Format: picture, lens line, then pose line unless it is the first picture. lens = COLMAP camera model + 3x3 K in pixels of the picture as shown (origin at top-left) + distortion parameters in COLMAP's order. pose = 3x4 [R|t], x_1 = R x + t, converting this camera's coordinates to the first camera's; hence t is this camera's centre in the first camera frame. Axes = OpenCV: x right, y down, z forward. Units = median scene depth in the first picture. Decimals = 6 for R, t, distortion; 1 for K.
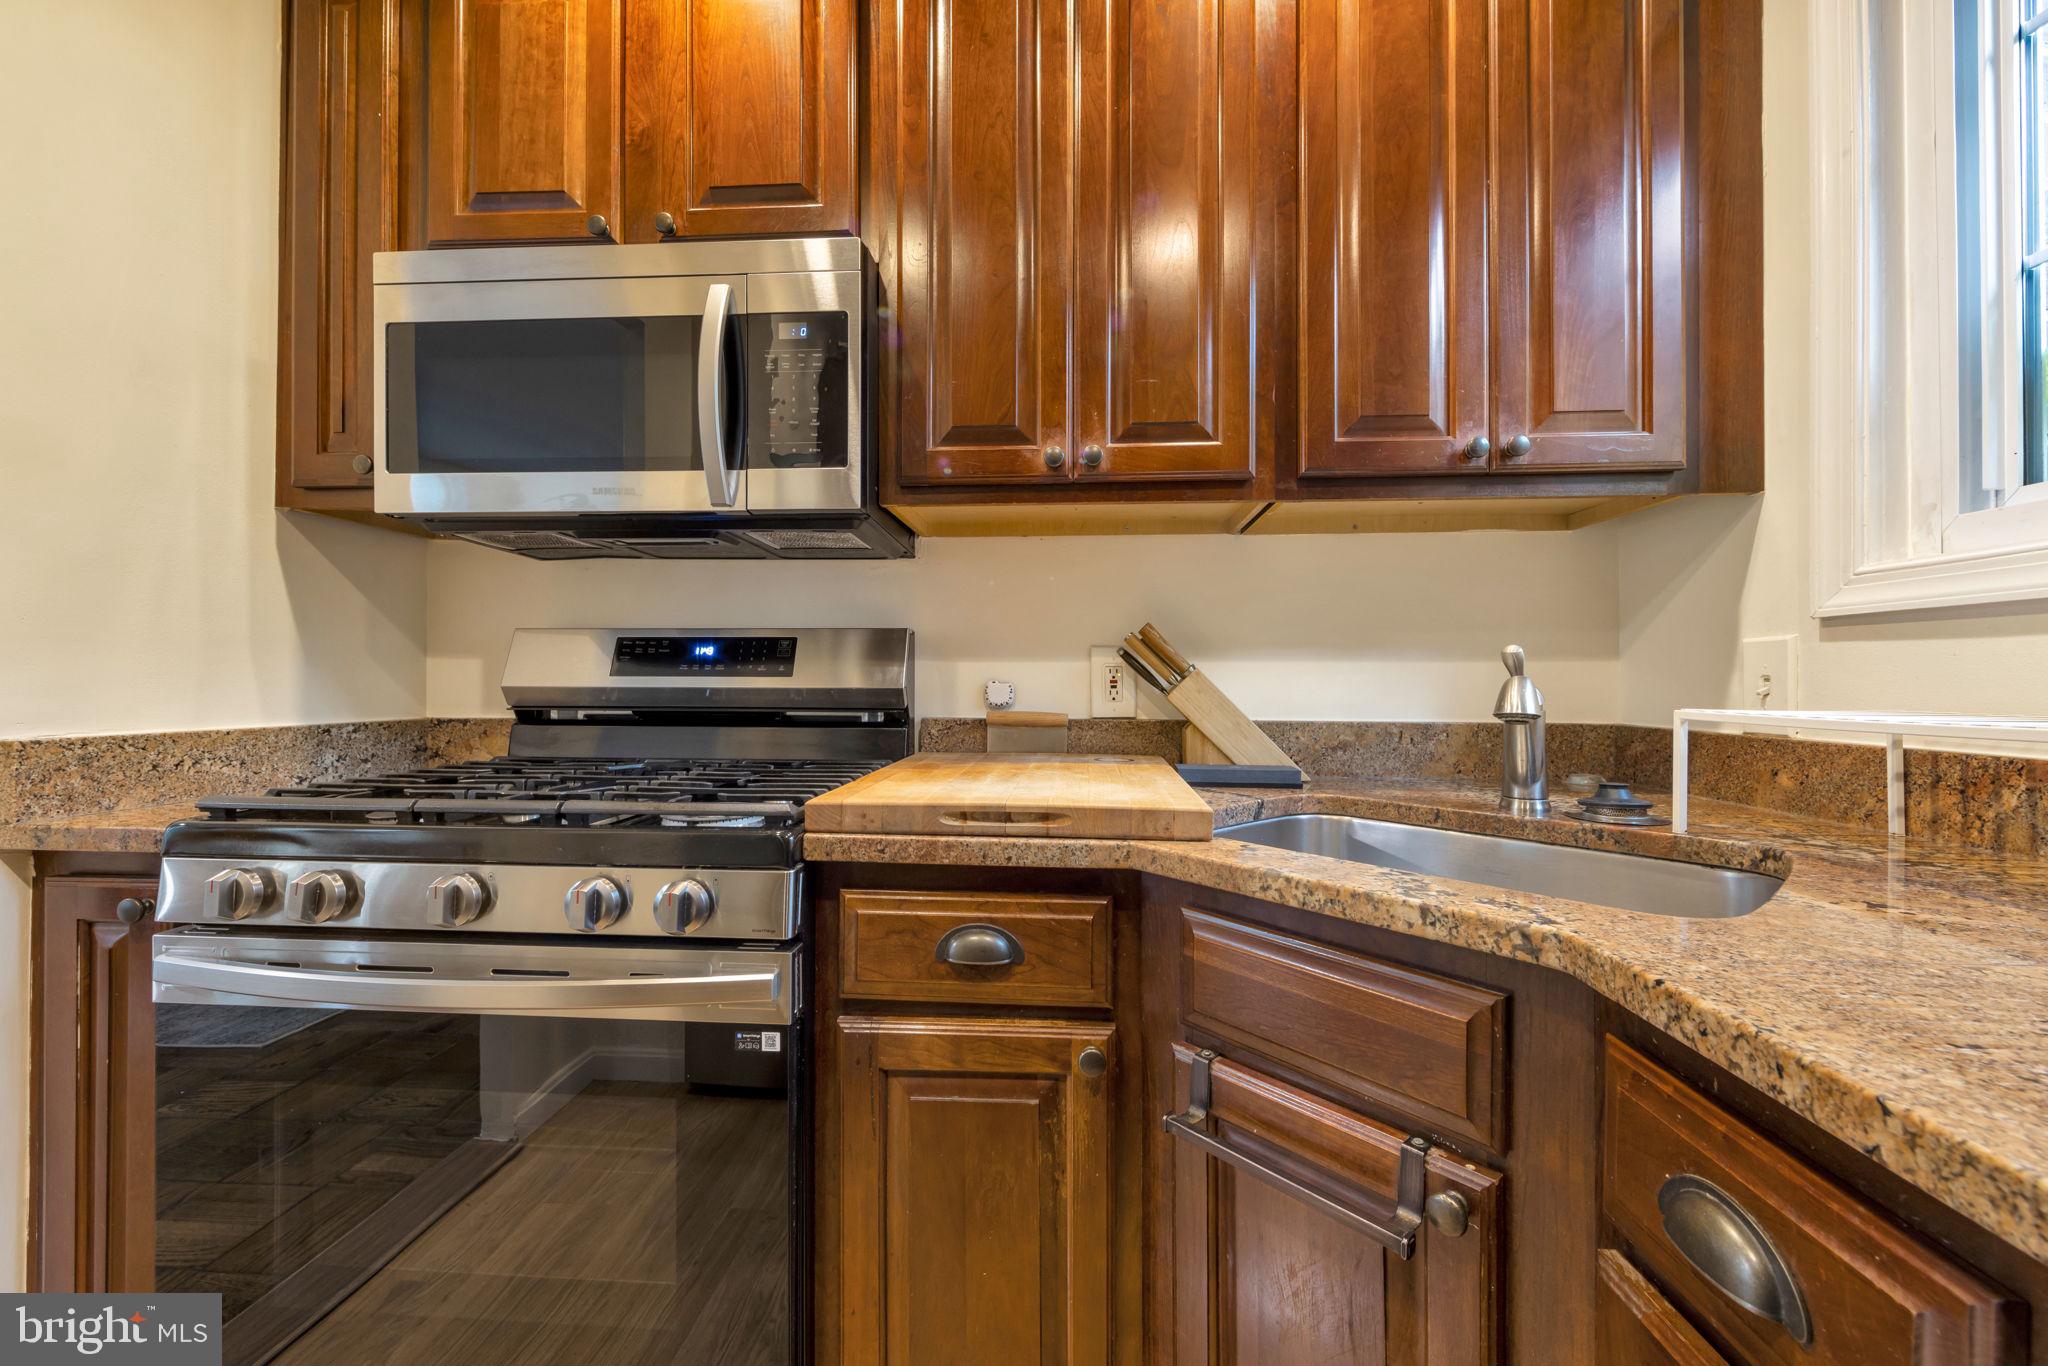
lens RADIAL K [[810.5, 0, 1034.0], [0, 810.5, 673.0], [0, 0, 1]] dist [-0.000543, -0.000257]
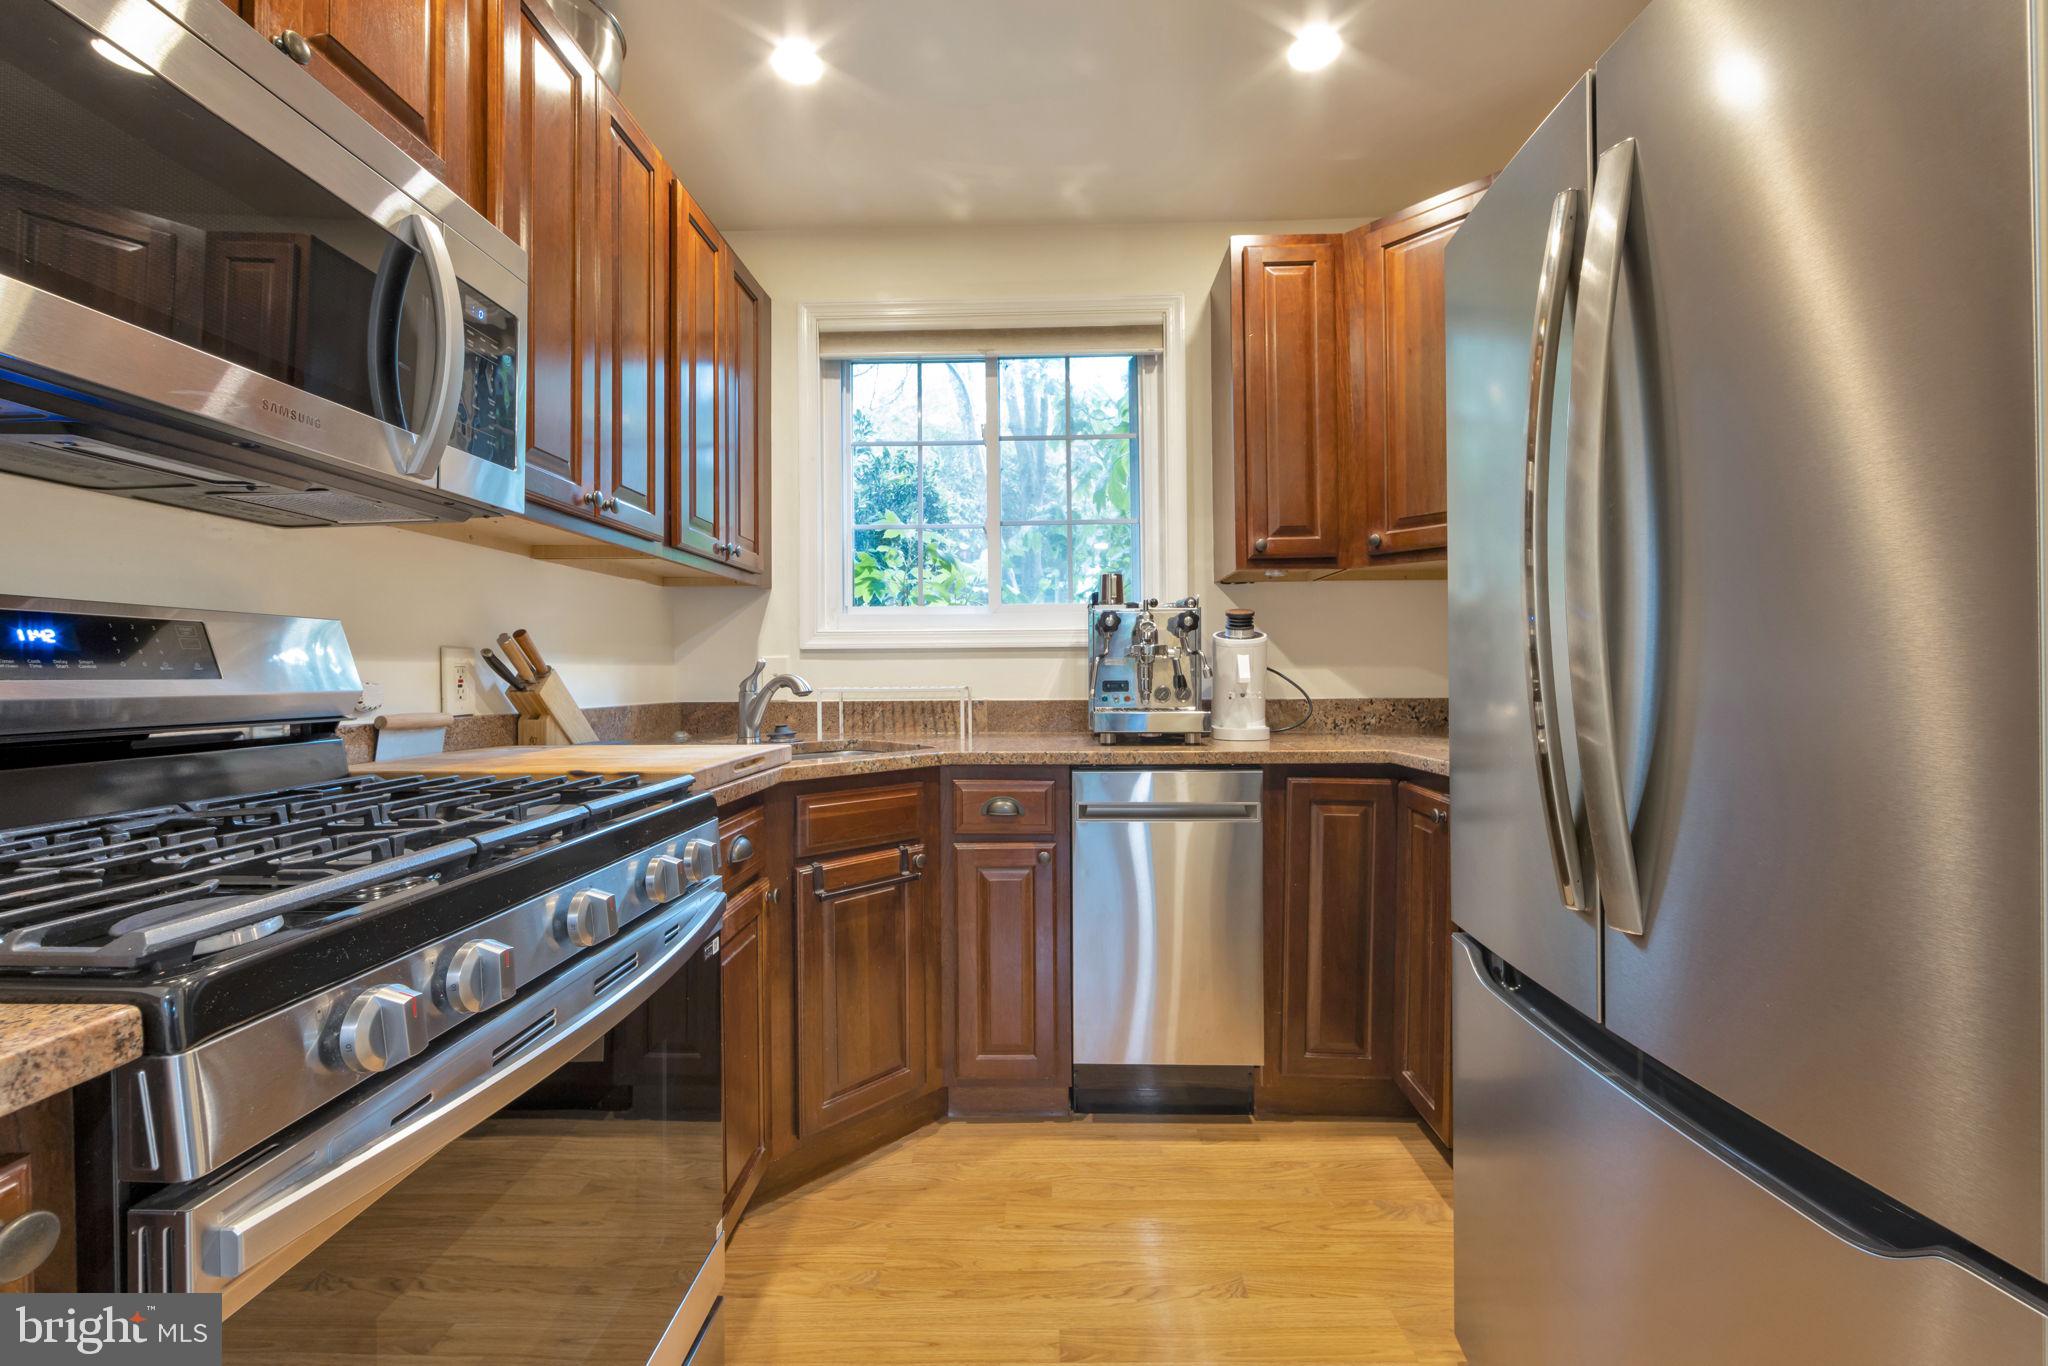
lens RADIAL K [[810.5, 0, 1034.0], [0, 810.5, 673.0], [0, 0, 1]] dist [-0.000543, -0.000257]
pose [[-0.060047, -0.001008, 0.998195, -1.397439], [0.000433, 0.999999, 0.001036, -0.001641], [-0.998195, 0.000494, -0.060046, 0.453000]]
